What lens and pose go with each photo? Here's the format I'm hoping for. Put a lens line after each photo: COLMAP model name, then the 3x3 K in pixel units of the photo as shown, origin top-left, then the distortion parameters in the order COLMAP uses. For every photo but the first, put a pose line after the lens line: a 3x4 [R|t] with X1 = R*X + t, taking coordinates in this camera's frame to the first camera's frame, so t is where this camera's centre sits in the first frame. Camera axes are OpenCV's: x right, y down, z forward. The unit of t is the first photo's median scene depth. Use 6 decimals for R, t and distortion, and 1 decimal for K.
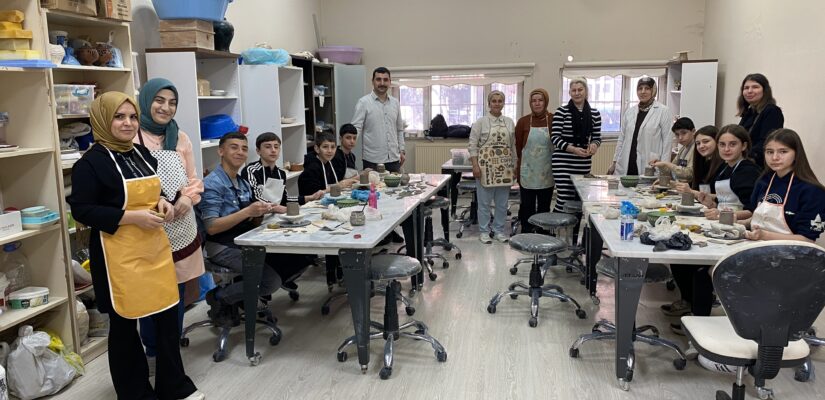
lens RADIAL K [[612.2, 0, 412.4], [0, 612.2, 202.8], [0, 0, 1]] dist [0.020622, -0.029227]
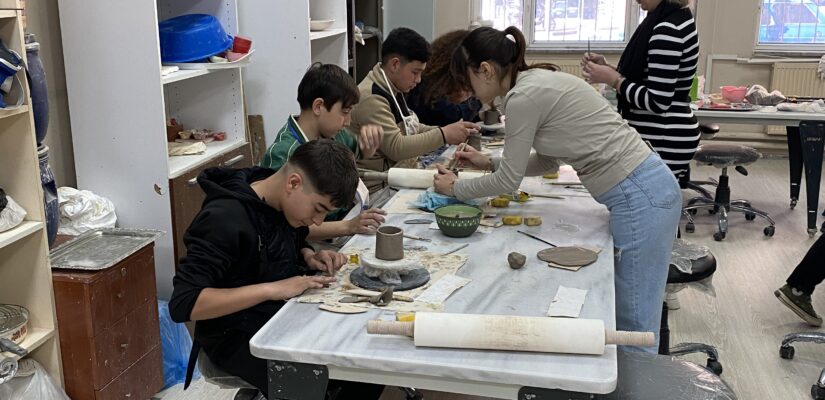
lens RADIAL K [[824.8, 0, 407.9], [0, 824.8, 199.9], [0, 0, 1]] dist [0.010574, 0.000000]
pose [[0.999069, 0.017692, -0.039355, -0.140799], [-0.014184, 0.996045, 0.087706, -0.068491], [0.040751, -0.087066, 0.995369, 0.400676]]
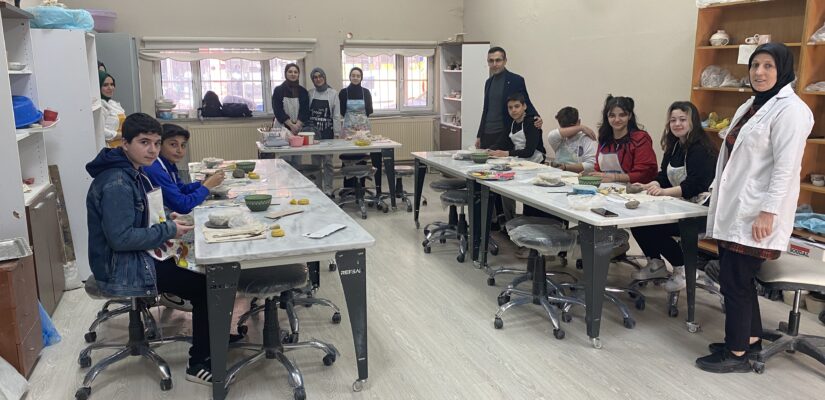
lens RADIAL K [[612.2, 0, 406.2], [0, 612.2, 192.1], [0, 0, 1]] dist [0.020622, -0.029227]
pose [[0.876767, -0.083769, 0.473563, -0.348115], [0.074133, 0.996485, 0.039018, -0.028254], [-0.475167, 0.000897, 0.879895, 0.167064]]
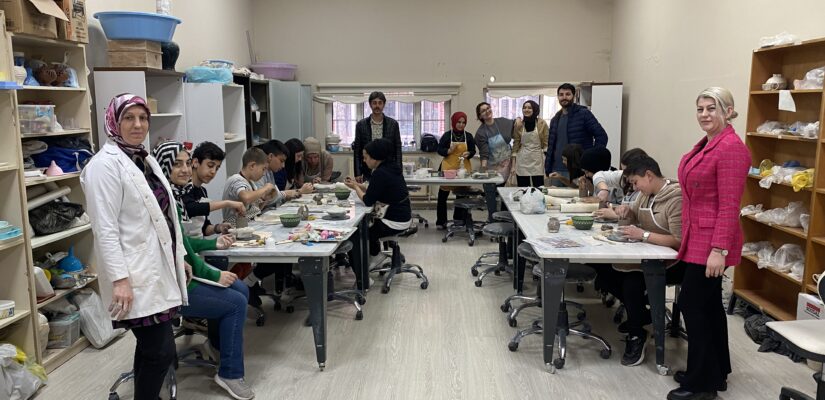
lens RADIAL K [[612.2, 0, 419.1], [0, 612.2, 201.8], [0, 0, 1]] dist [0.020622, -0.029227]
pose [[0.990553, -0.009776, 0.136784, -0.046376], [0.012496, 0.999741, -0.019043, -0.000253], [-0.136562, 0.020573, 0.990418, -0.099610]]
